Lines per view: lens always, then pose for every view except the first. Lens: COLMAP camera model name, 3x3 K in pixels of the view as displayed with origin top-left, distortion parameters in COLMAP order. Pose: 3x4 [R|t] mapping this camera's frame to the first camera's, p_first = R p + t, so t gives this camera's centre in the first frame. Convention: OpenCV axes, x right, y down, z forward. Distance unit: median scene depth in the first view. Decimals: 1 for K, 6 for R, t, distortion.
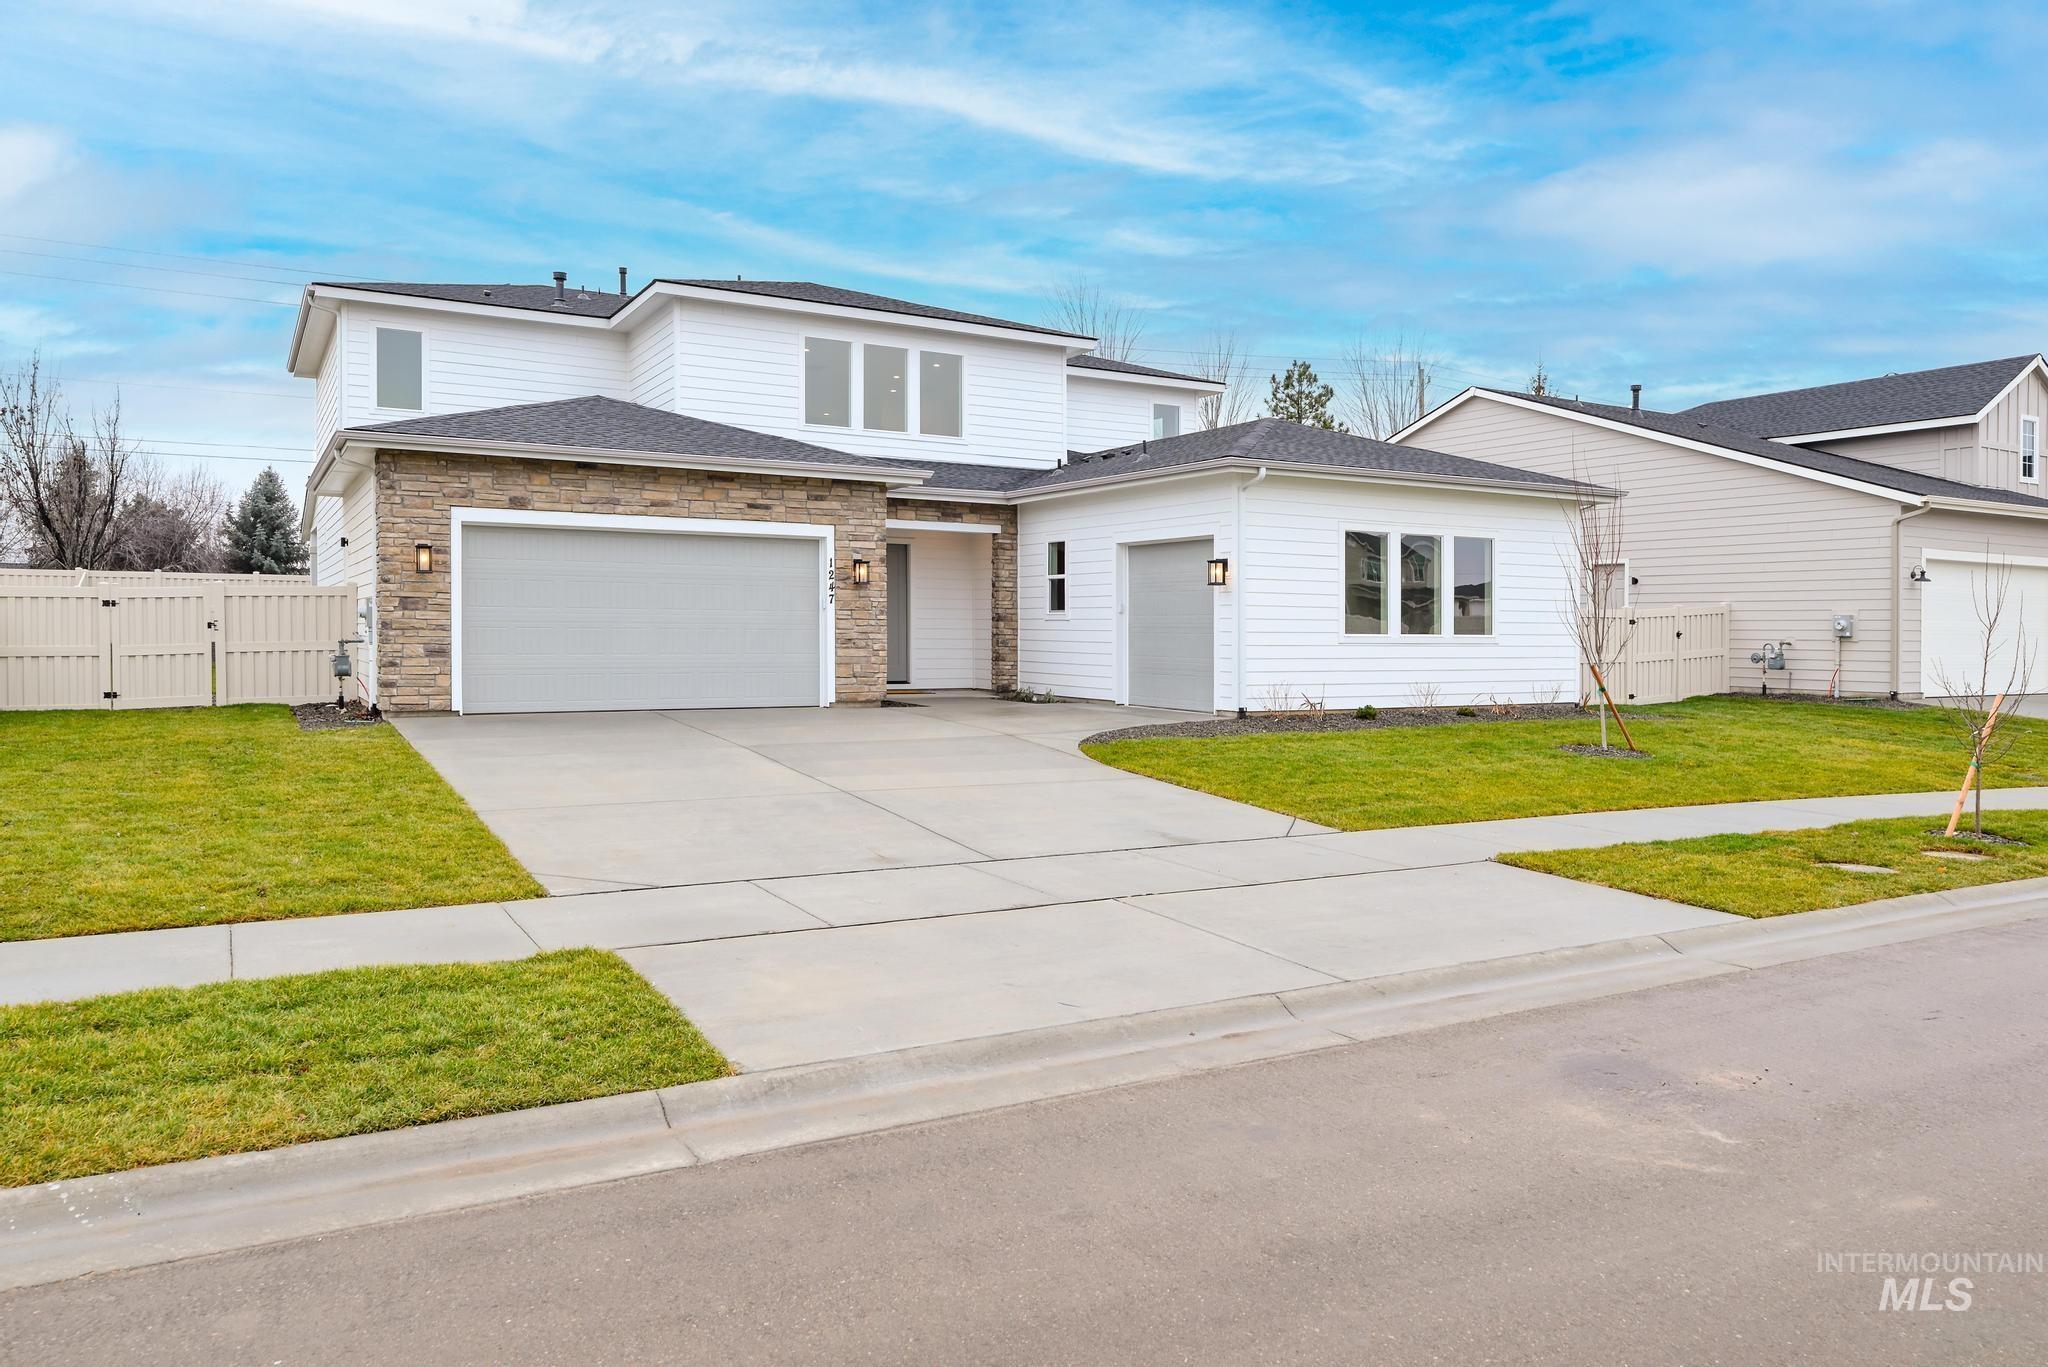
lens RADIAL K [[1346.3, 0, 1021.4], [0, 1346.3, 647.8], [0, 0, 1]] dist [0.029690, -0.000025]
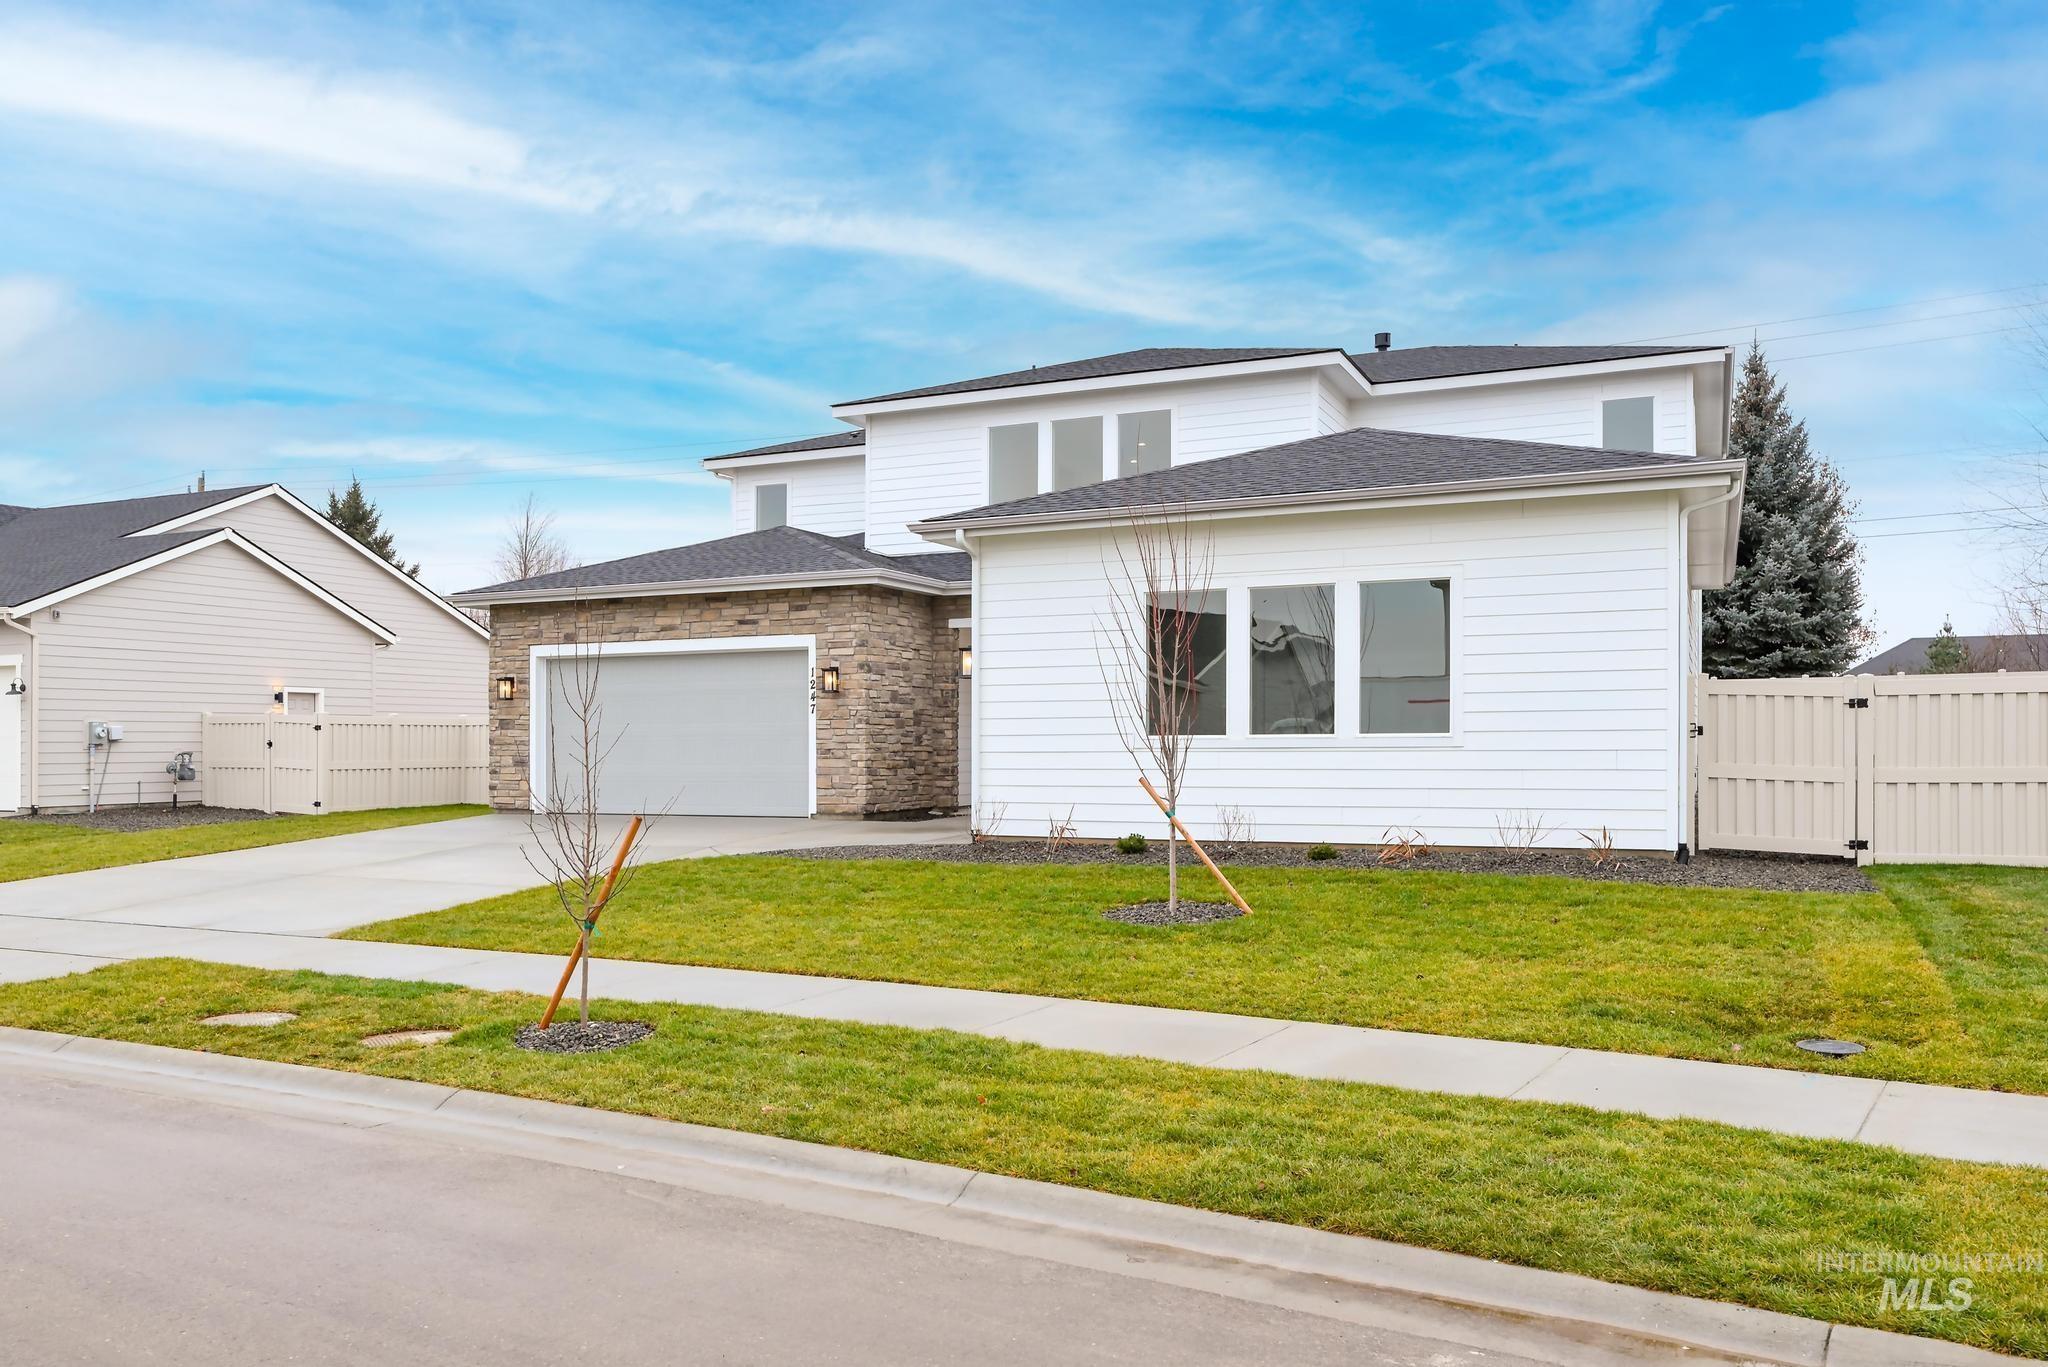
lens RADIAL K [[1598.1, 0, 1020.9], [0, 1598.1, 759.7], [0, 0, 1]] dist [0.001148, 0.000856]
pose [[0.591269, -0.002530, -0.806471, 0.898539], [0.001593, 0.999997, -0.001969, 0.003658], [0.806473, -0.000120, 0.591271, 0.432108]]
